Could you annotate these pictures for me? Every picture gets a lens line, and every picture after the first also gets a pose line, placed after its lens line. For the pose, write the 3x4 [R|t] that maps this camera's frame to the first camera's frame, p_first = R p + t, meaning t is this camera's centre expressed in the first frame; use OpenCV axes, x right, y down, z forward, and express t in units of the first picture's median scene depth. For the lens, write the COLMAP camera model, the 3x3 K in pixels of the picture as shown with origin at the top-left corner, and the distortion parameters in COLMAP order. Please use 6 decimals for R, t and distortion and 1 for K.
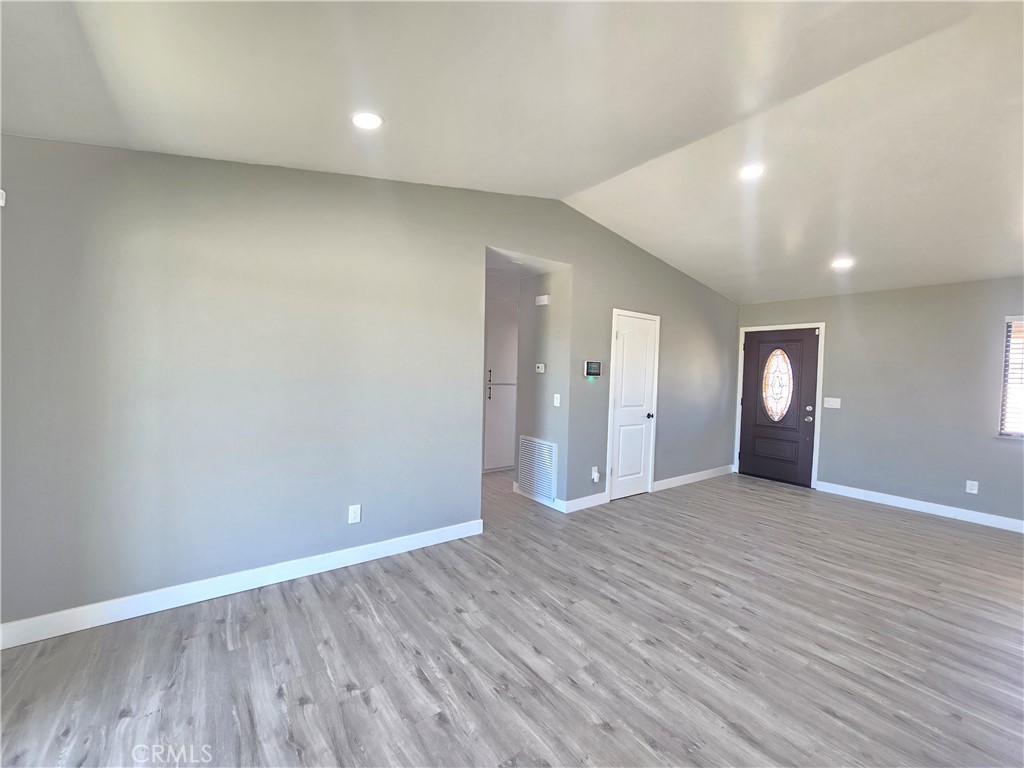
lens RADIAL K [[421.5, 0, 512.0], [0, 421.5, 384.0], [0, 0, 1]] dist [-0.000806, 0.000132]
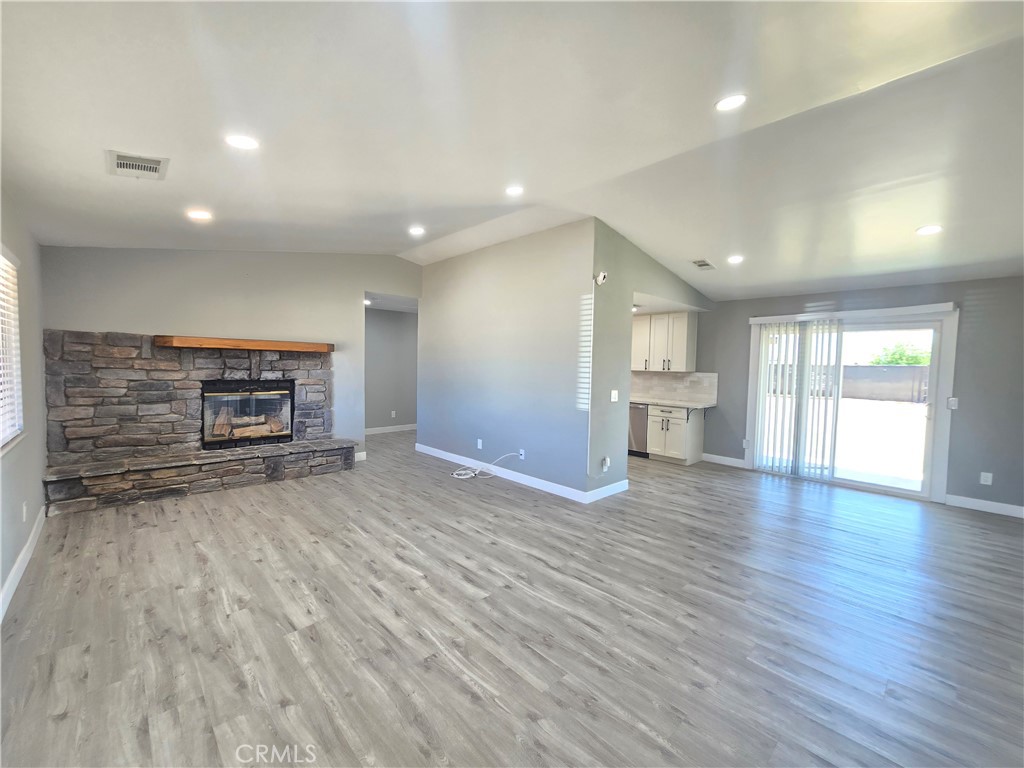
lens RADIAL K [[421.5, 0, 512.0], [0, 421.5, 384.0], [0, 0, 1]] dist [-0.000806, 0.000132]
pose [[-0.991201, -0.043759, -0.124923, 1.001411], [-0.053832, 0.995465, 0.078433, -0.040167], [0.120924, 0.084467, -0.989062, 1.690800]]
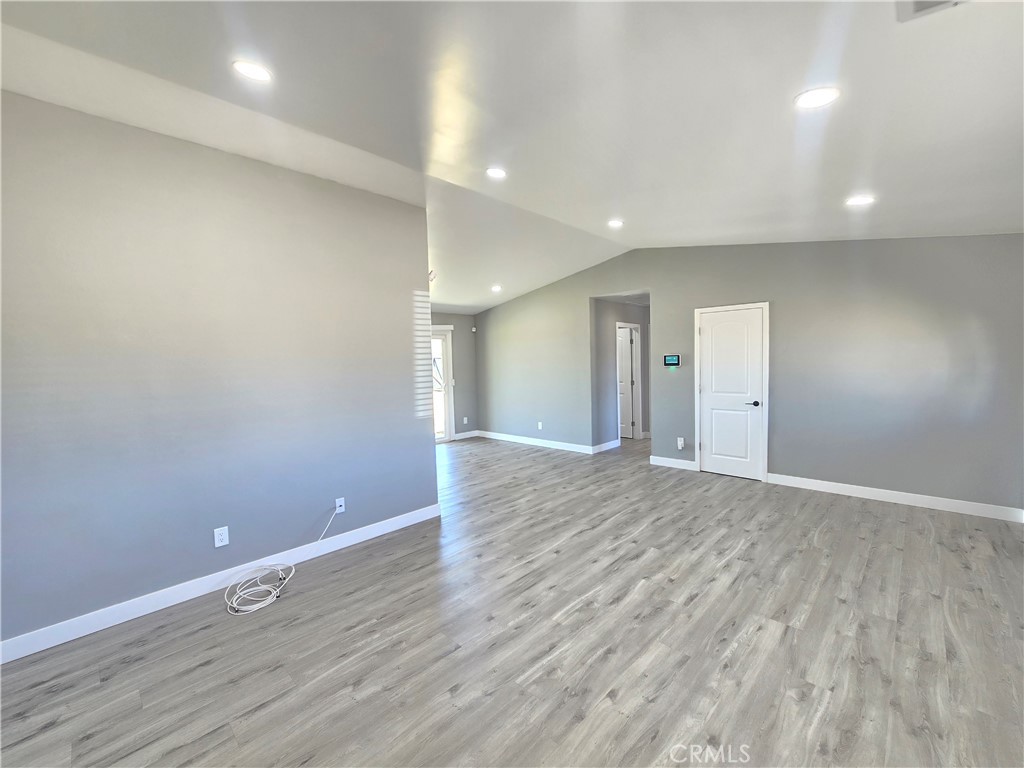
lens RADIAL K [[421.5, 0, 512.0], [0, 421.5, 384.0], [0, 0, 1]] dist [-0.000806, 0.000132]
pose [[0.162504, 0.020652, -0.986492, 1.879136], [-0.001561, 0.999785, 0.020673, 0.013608], [0.986707, -0.001819, 0.162501, 0.404548]]
